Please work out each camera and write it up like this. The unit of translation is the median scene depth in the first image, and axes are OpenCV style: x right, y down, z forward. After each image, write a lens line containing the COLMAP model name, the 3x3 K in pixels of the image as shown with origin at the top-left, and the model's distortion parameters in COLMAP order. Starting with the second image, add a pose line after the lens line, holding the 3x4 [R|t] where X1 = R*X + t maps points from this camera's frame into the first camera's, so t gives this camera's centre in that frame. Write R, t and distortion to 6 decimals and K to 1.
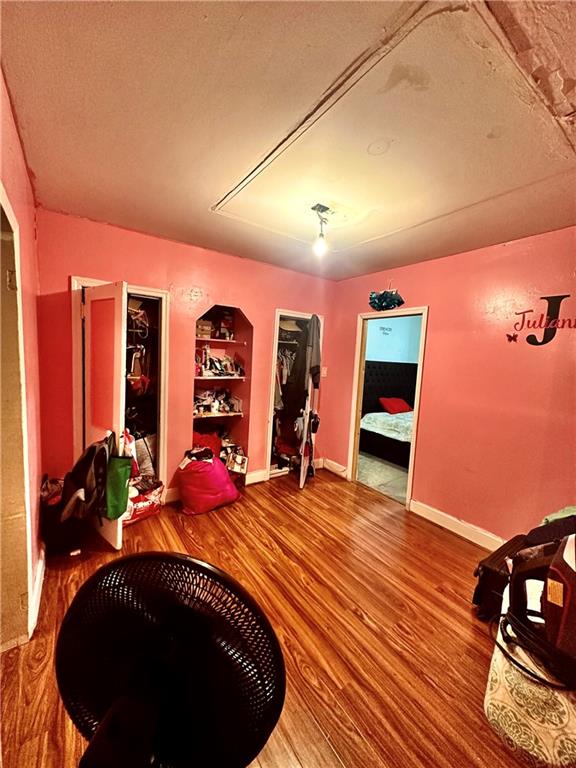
lens RADIAL K [[304.3, 0, 288.0], [0, 304.3, 384.0], [0, 0, 1]] dist [-0.001471, 0.000087]
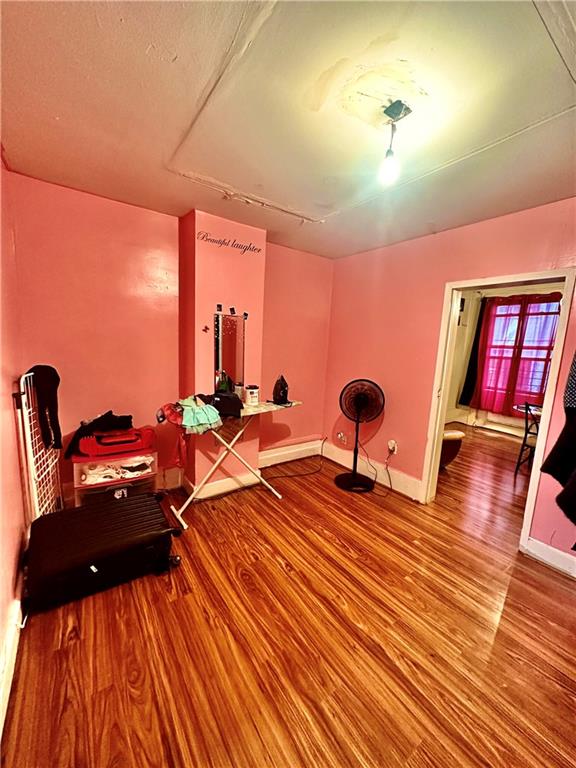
lens RADIAL K [[304.3, 0, 288.0], [0, 304.3, 384.0], [0, 0, 1]] dist [-0.001471, 0.000087]
pose [[-0.995343, -0.094073, -0.021022, 0.294326], [-0.096379, 0.967519, 0.233705, -0.136947], [-0.001646, 0.234643, -0.972080, 1.757632]]
